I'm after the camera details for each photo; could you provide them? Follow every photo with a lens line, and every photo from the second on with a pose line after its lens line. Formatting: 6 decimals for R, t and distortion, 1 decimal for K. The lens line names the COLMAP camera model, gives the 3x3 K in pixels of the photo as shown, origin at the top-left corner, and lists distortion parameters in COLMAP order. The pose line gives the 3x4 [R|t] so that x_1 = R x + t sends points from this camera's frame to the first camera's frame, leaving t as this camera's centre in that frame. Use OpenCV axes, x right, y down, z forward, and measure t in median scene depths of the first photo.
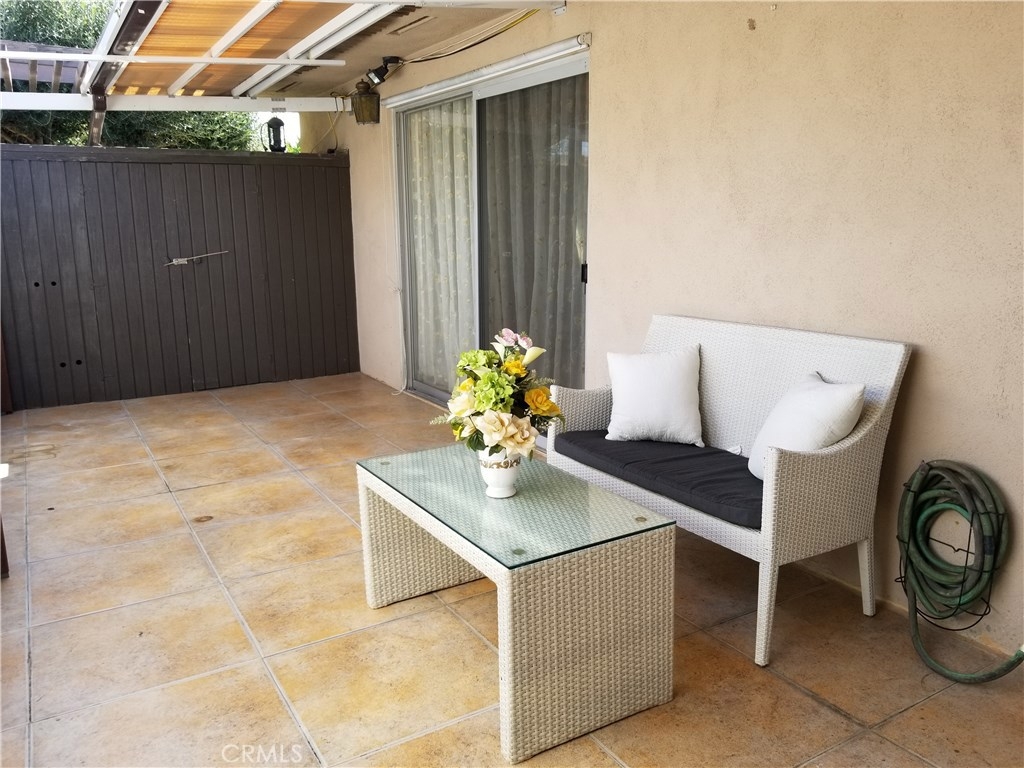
lens RADIAL K [[809.2, 0, 562.3], [0, 809.2, 431.0], [0, 0, 1]] dist [0.075621, -0.103168]
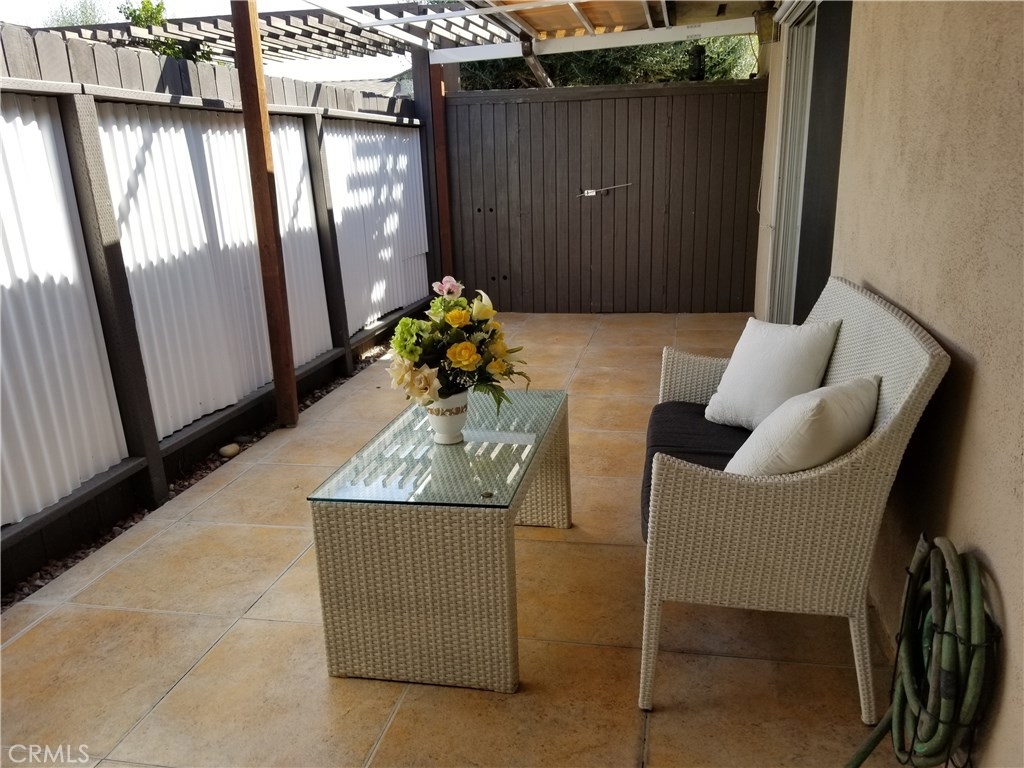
lens RADIAL K [[809.2, 0, 522.2], [0, 809.2, 444.2], [0, 0, 1]] dist [0.075621, -0.103168]
pose [[0.729835, 0.221260, -0.646827, 0.289305], [-0.156077, 0.975115, 0.157451, -0.040981], [0.665568, -0.013958, 0.746206, 0.134060]]
